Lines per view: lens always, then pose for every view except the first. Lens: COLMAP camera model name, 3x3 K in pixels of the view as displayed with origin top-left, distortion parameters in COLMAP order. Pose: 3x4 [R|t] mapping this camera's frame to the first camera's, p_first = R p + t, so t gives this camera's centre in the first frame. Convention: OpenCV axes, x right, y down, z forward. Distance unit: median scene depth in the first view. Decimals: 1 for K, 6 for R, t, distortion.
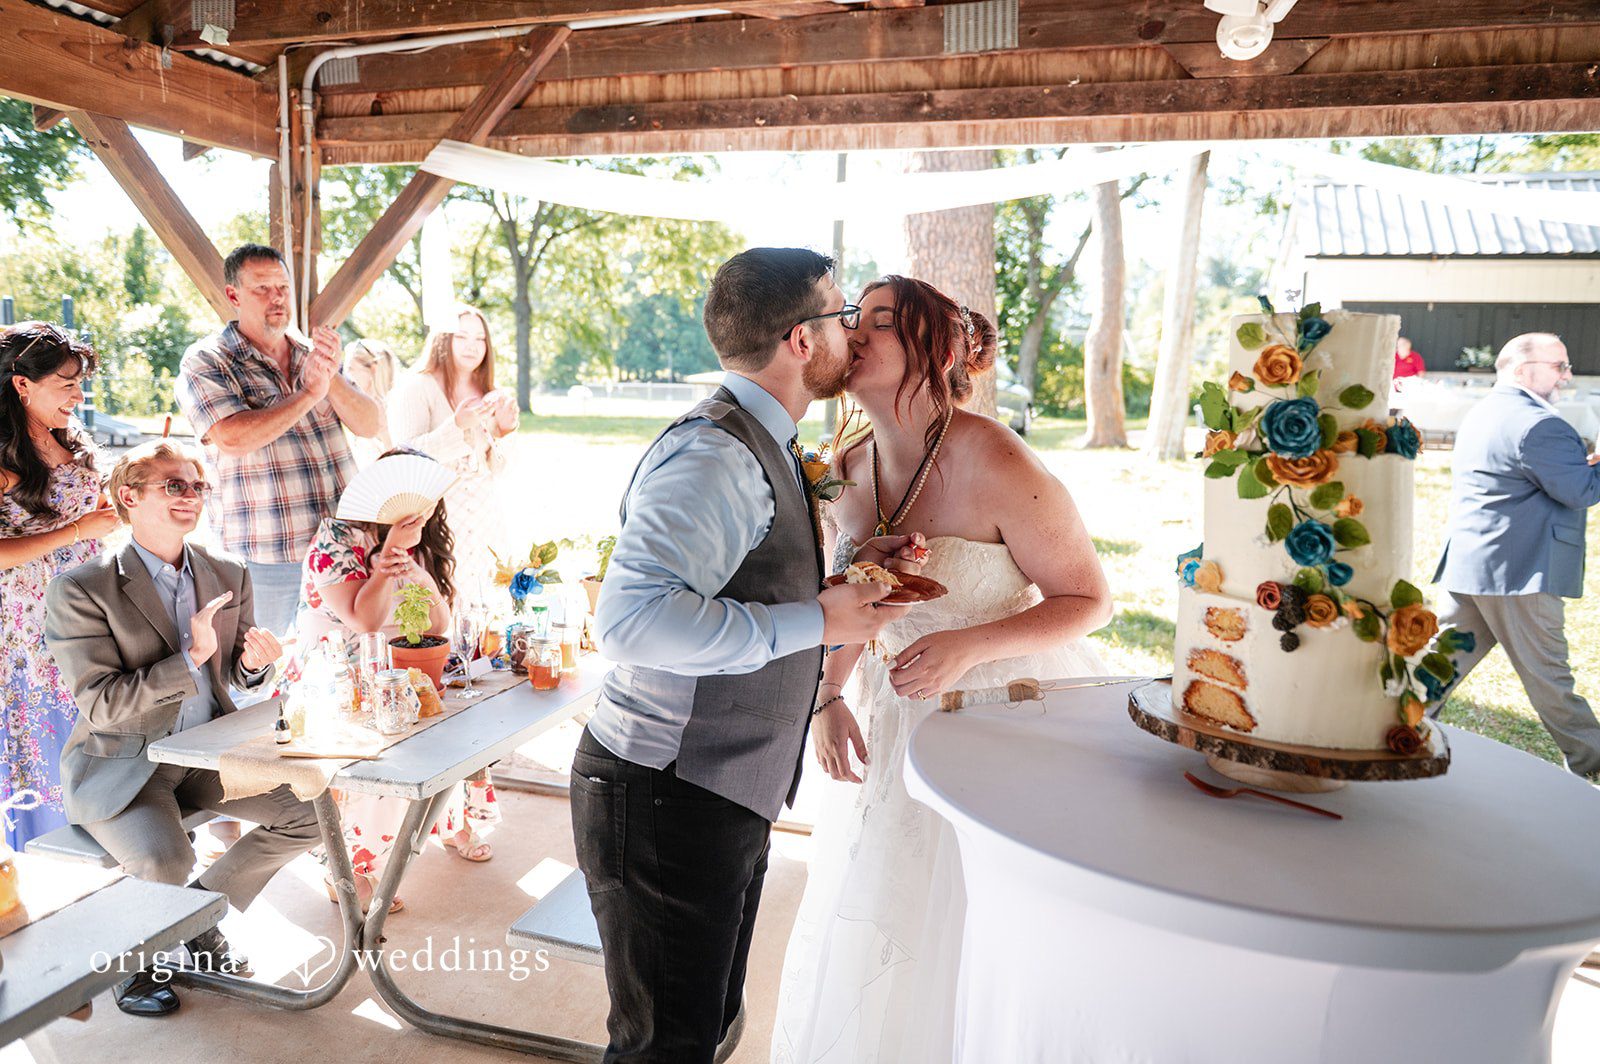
lens RADIAL K [[1130.1, 0, 797.6], [0, 1130.1, 518.4], [0, 0, 1]] dist [-0.004881, -0.000660]
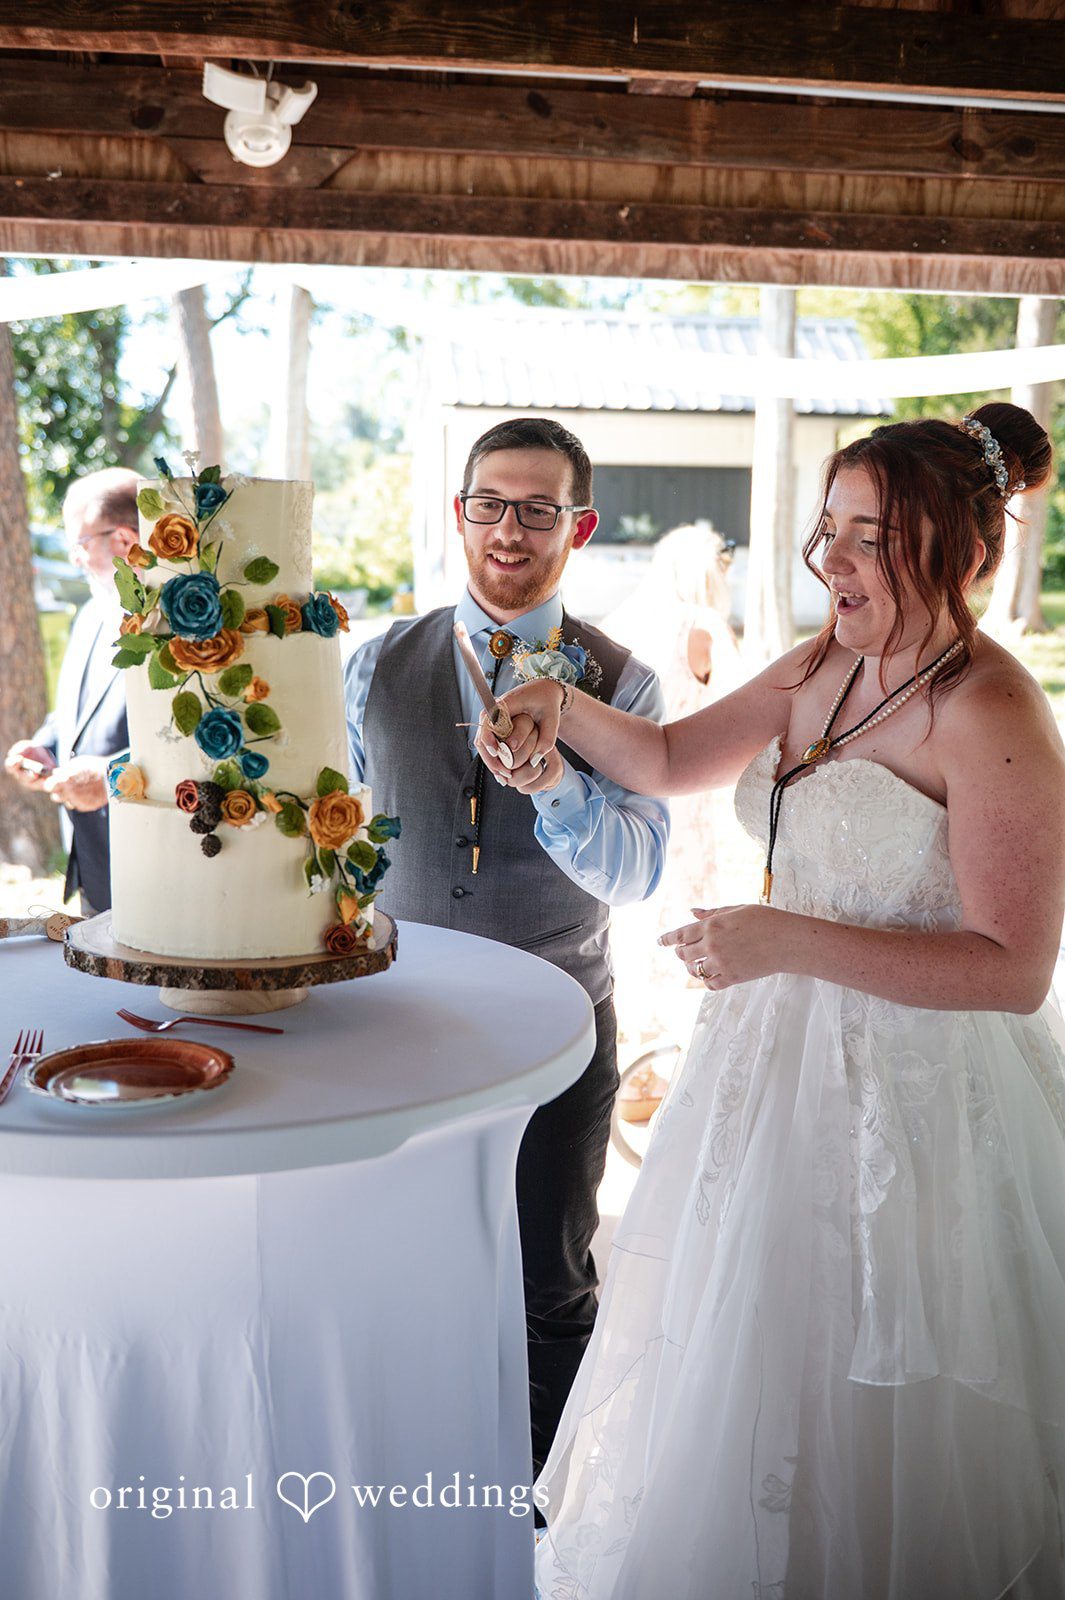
lens RADIAL K [[1541.7, 0, 532.2], [0, 1541.7, 779.7], [0, 0, 1]] dist [-0.014408, 0.000080]
pose [[0.902543, -0.077306, 0.423603, 0.147604], [0.070154, 0.997007, 0.032478, 0.034251], [-0.424846, 0.000405, 0.905265, -0.209560]]
